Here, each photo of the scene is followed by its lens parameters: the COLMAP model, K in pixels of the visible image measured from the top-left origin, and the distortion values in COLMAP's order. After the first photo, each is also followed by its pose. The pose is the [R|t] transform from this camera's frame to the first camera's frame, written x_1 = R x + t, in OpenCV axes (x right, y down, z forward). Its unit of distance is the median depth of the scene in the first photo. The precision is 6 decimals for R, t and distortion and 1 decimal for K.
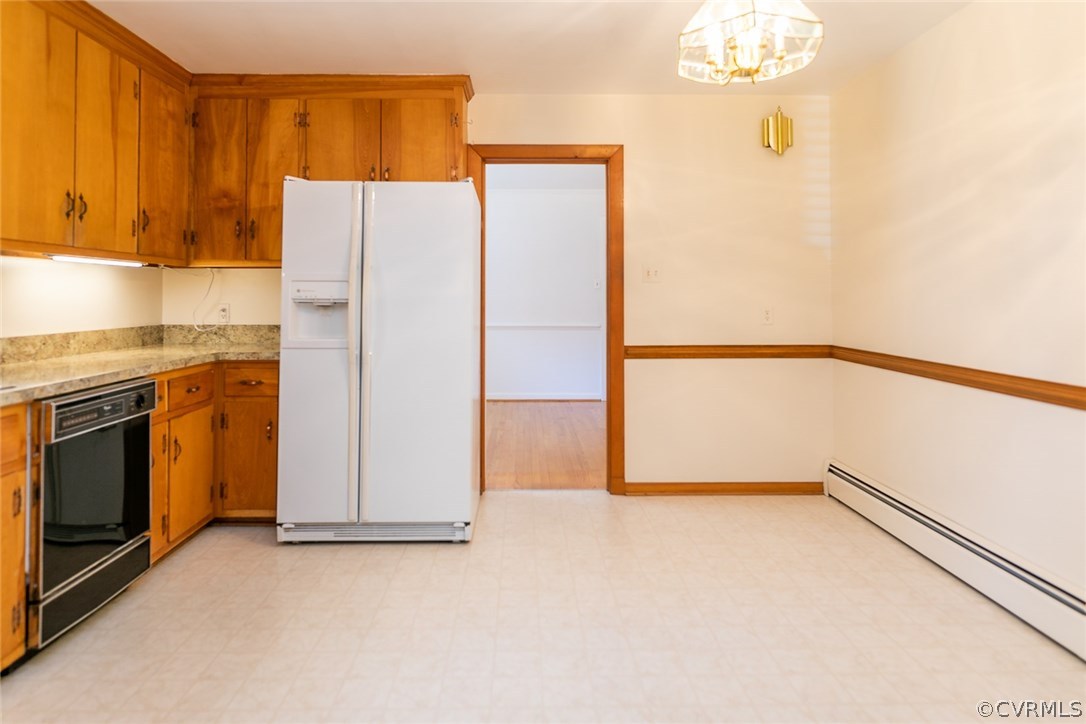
lens RADIAL K [[648.6, 0, 538.2], [0, 648.6, 280.8], [0, 0, 1]] dist [-0.001177, 0.000713]
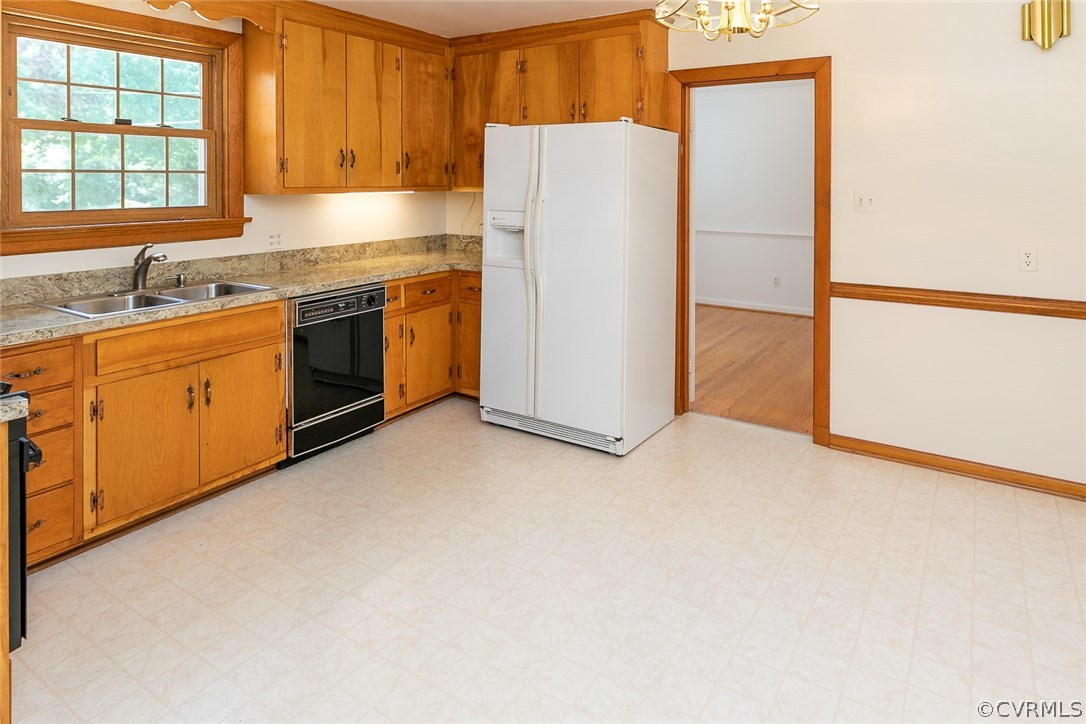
lens RADIAL K [[673.5, 0, 545.5], [0, 673.5, 183.7], [0, 0, 1]] dist [-0.001532, 0.000080]
pose [[0.825166, 0.006336, -0.564855, 0.417491], [0.011746, 0.999528, 0.028371, -0.083724], [0.564769, -0.030045, 0.824702, 0.020621]]
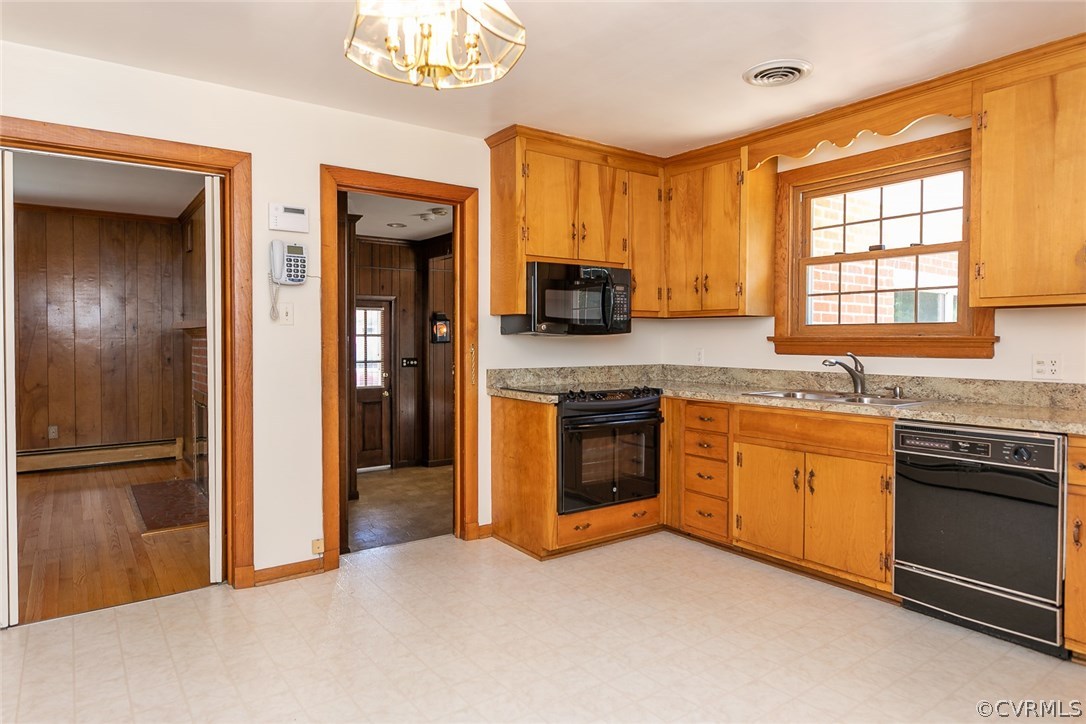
lens RADIAL K [[655.3, 0, 544.0], [0, 655.3, 350.3], [0, 0, 1]] dist [-0.004597, -0.001173]
pose [[-0.823035, 0.009779, -0.567906, 0.431211], [0.013370, 0.999908, -0.002159, 0.018965], [0.567833, -0.009369, -0.823090, 1.141318]]
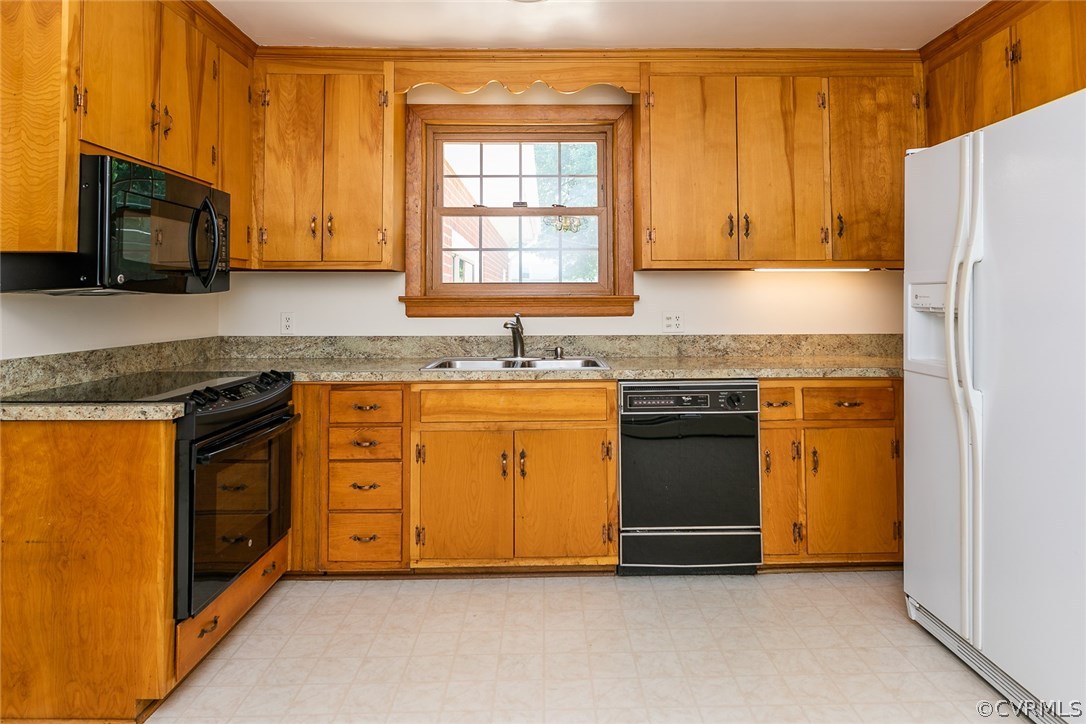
lens RADIAL K [[647.8, 0, 557.7], [0, 647.8, 275.9], [0, 0, 1]] dist [0.001844, 0.000122]
pose [[-0.001877, -0.035302, -0.999375, 0.391214], [0.028232, 0.998976, -0.035341, 0.006187], [0.999600, -0.028281, -0.000879, 0.580113]]
